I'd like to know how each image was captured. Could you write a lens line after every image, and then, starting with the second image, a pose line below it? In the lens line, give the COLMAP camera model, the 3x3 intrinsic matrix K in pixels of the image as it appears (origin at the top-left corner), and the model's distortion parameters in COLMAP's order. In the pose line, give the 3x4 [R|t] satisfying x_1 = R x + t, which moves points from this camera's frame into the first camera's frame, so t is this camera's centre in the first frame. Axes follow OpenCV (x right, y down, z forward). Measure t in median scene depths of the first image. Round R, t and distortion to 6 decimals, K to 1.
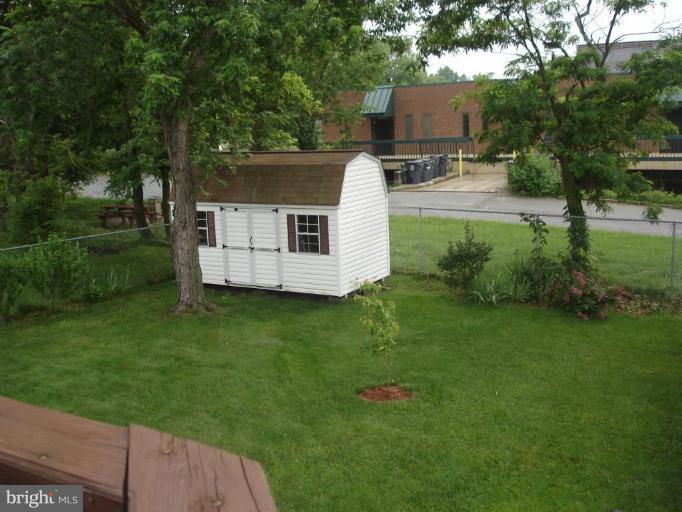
lens RADIAL K [[770.8, 0, 341.0], [0, 770.8, 256.0], [0, 0, 1]] dist [-0.065360, -0.138429]
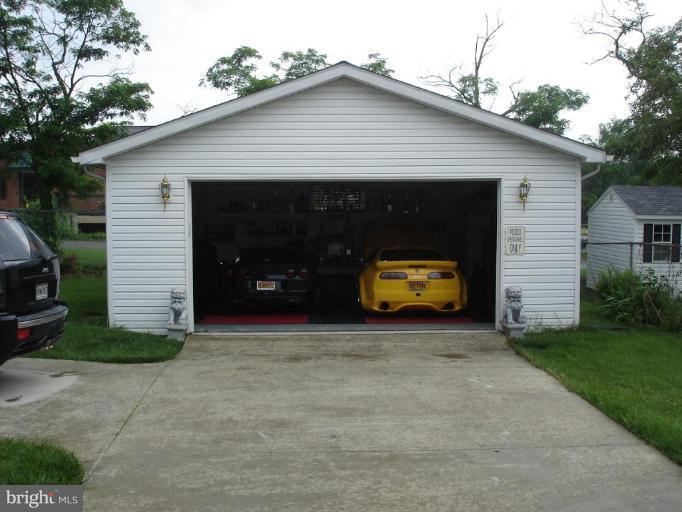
lens RADIAL K [[770.8, 0, 341.0], [0, 770.8, 256.0], [0, 0, 1]] dist [-0.065360, -0.138429]
pose [[0.841844, 0.007720, 0.539666, 0.041812], [0.066215, 0.990867, -0.117467, 0.194505], [-0.535644, 0.134623, 0.833644, -0.280212]]
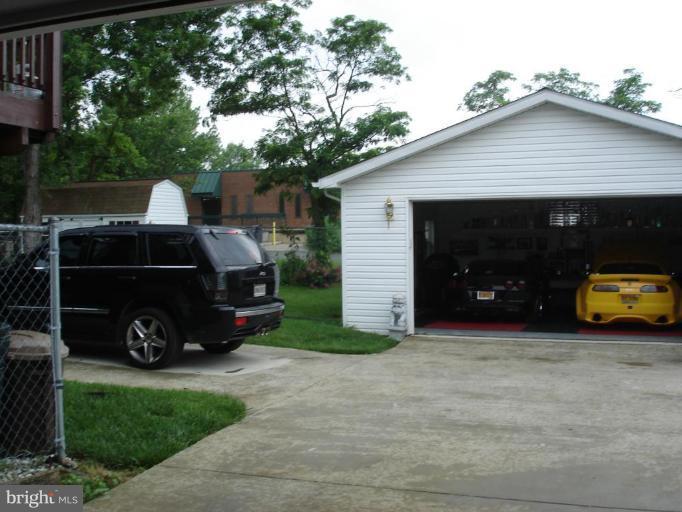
lens RADIAL K [[770.8, 0, 341.0], [0, 770.8, 256.0], [0, 0, 1]] dist [-0.065360, -0.138429]
pose [[0.982370, 0.025046, 0.185260, 0.083094], [0.003448, 0.988388, -0.151911, 0.212645], [-0.186914, 0.149872, 0.970877, -0.383333]]
